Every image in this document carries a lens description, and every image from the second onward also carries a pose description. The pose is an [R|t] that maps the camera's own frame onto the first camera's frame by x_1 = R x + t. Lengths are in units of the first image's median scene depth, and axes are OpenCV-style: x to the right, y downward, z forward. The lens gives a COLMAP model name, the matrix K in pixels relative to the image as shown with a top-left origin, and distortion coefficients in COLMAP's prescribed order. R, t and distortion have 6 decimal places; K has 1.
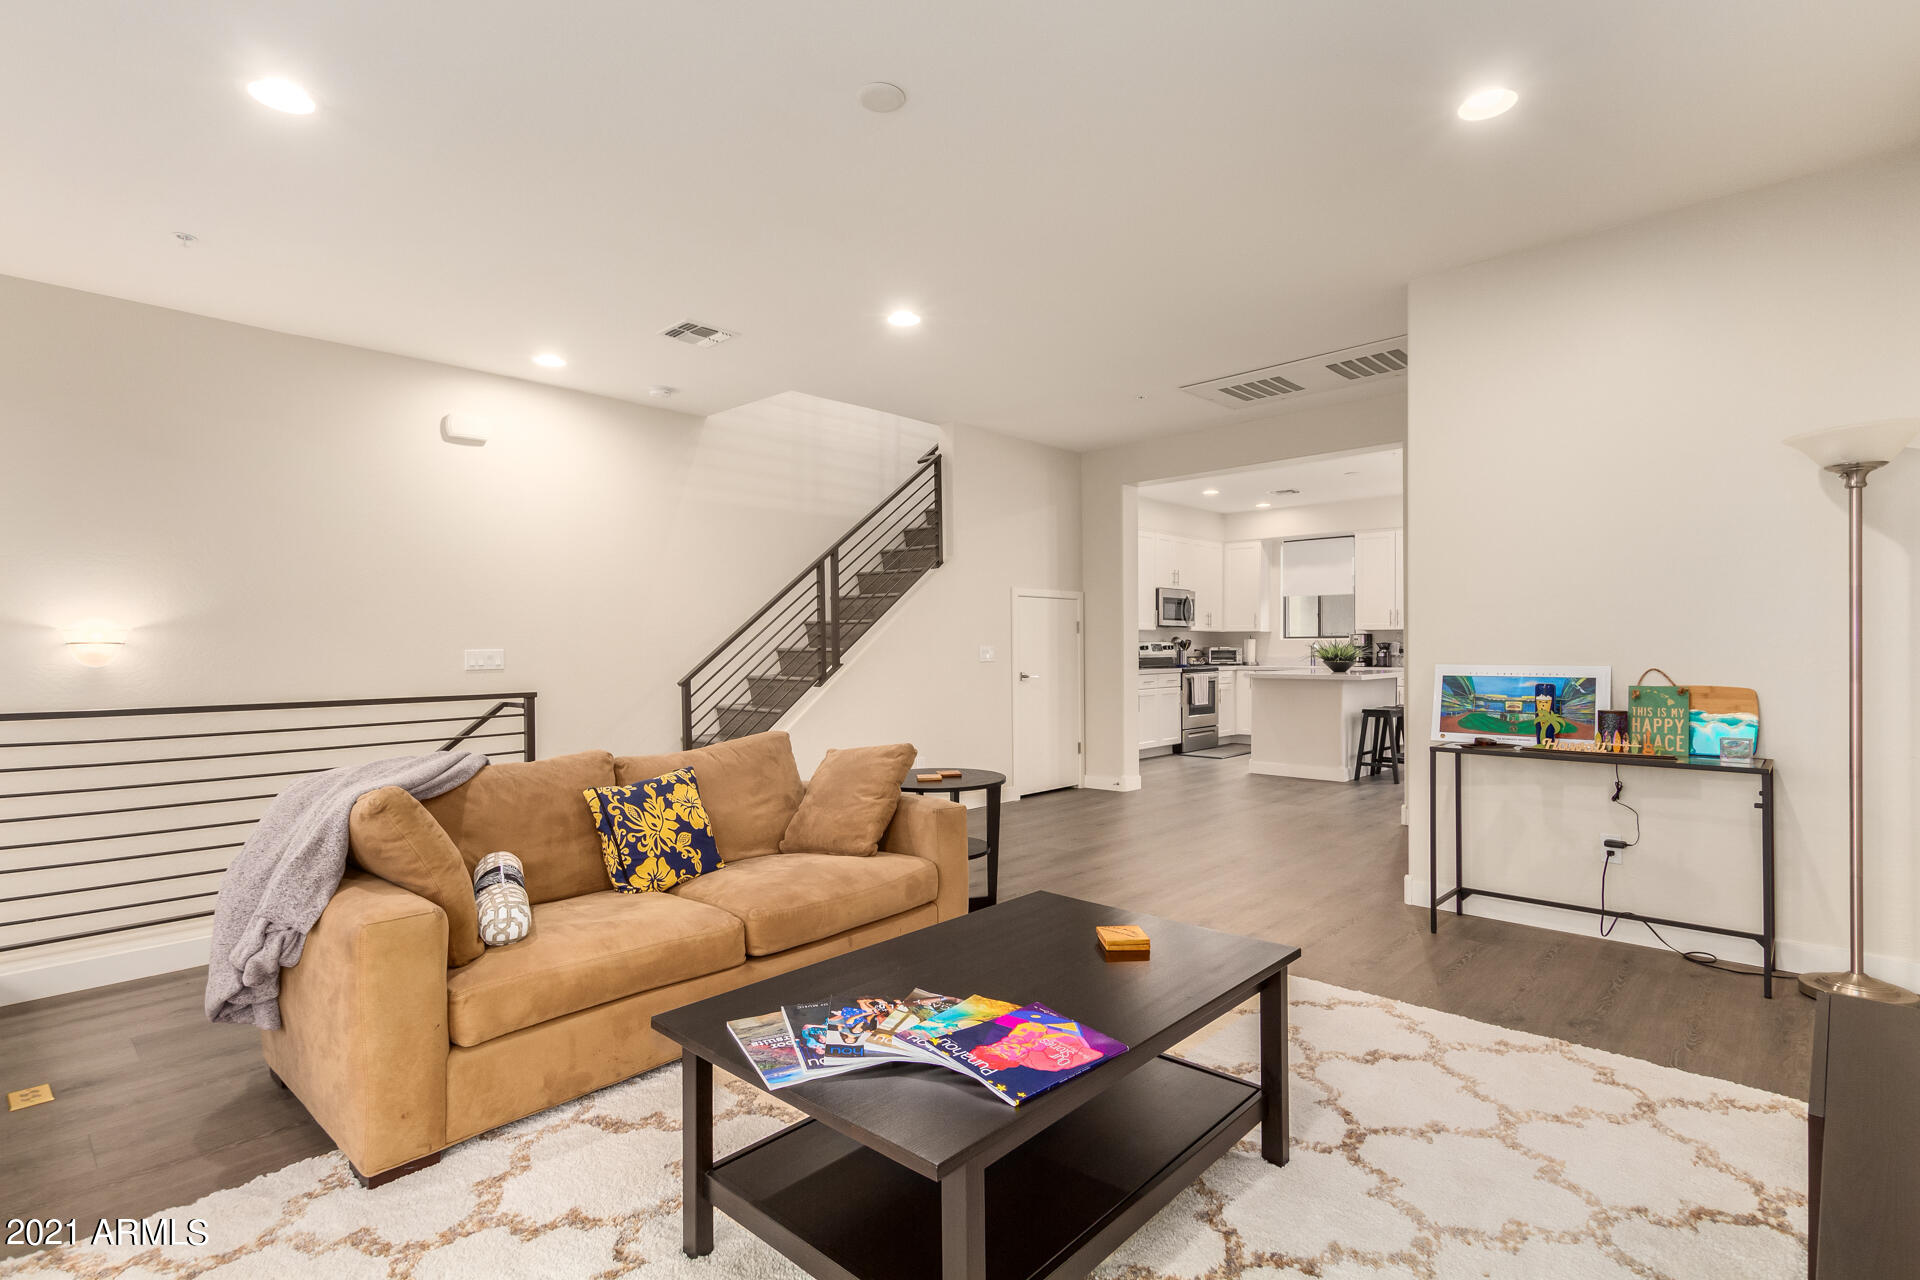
lens RADIAL K [[927.0, 0, 961.1], [0, 927.0, 657.5], [0, 0, 1]] dist [0.000668, -0.001616]
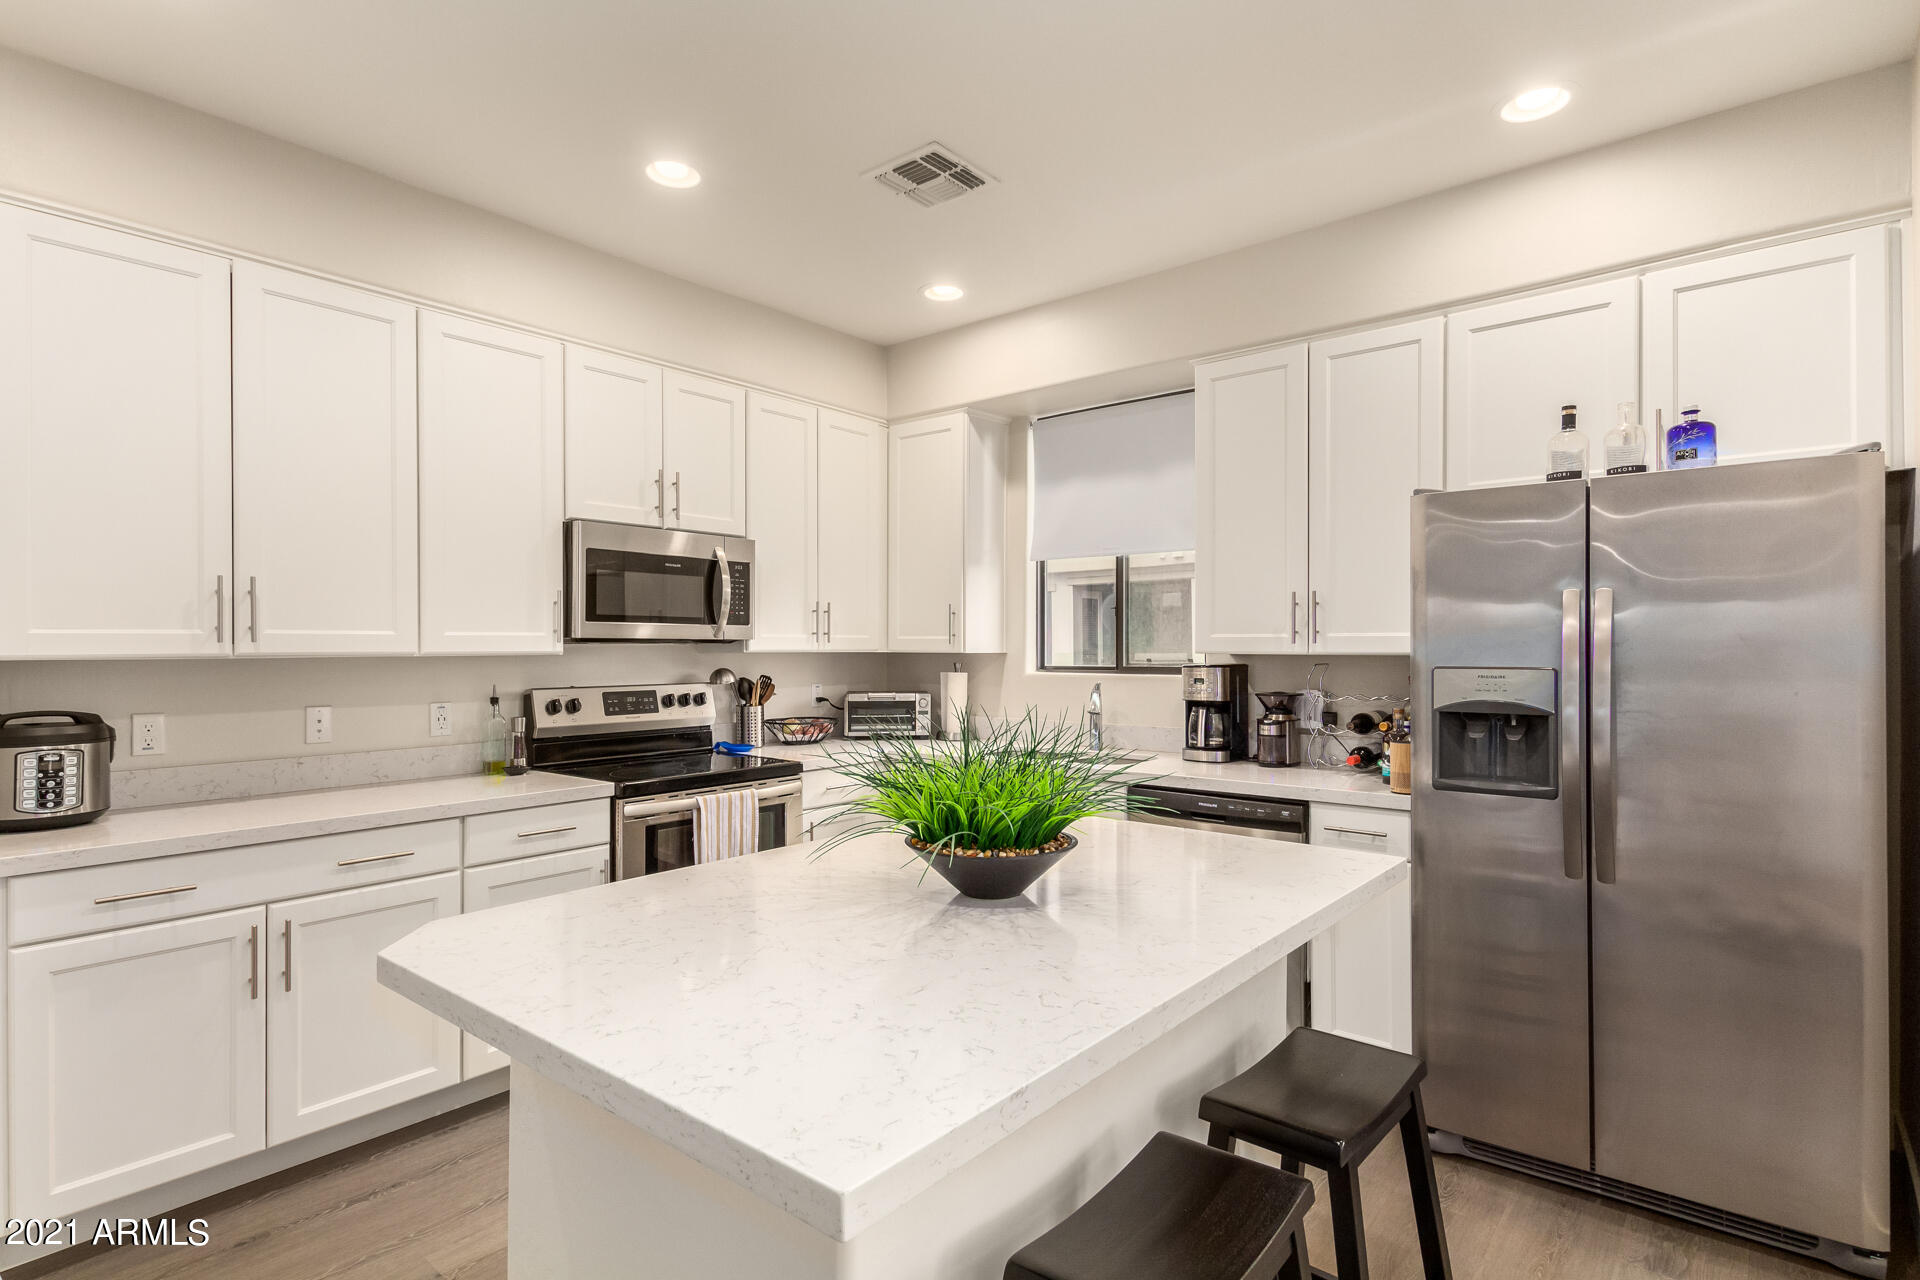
lens RADIAL K [[964.0, 0, 958.6], [0, 964.0, 647.2], [0, 0, 1]] dist [0.015609, -0.002288]
pose [[0.998743, 0.001488, 0.050109, 0.318846], [-0.000792, 0.999903, -0.013921, -0.026520], [-0.050125, 0.013864, 0.998647, 0.649762]]
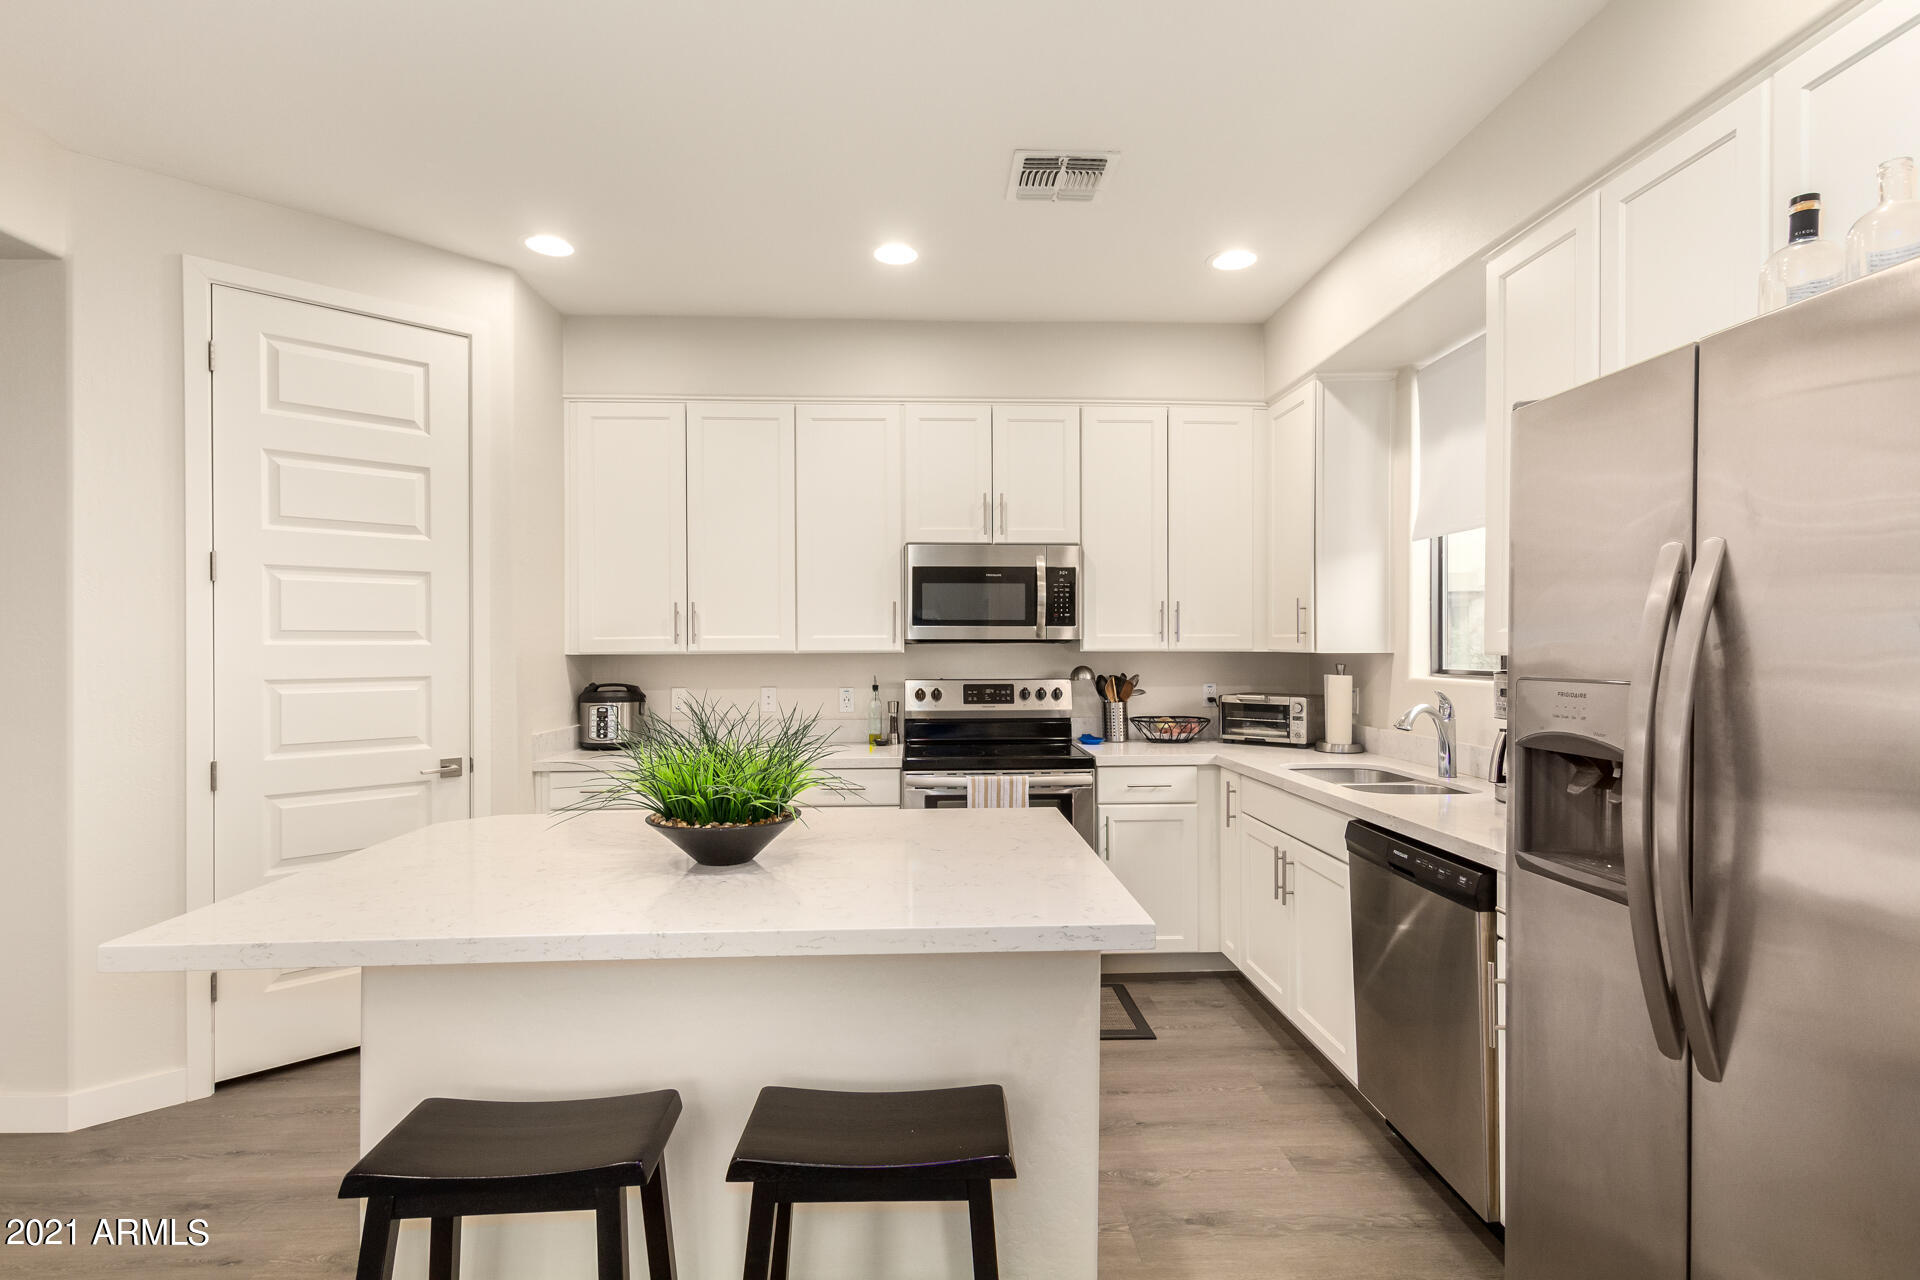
lens RADIAL K [[939.1, 0, 955.5], [0, 939.1, 646.0], [0, 0, 1]] dist [0.014137, -0.000073]
pose [[0.708306, 0.000631, -0.705905, 0.494540], [-0.009227, 0.999922, -0.008364, -0.028104], [0.705845, 0.012438, 0.708257, 0.715032]]
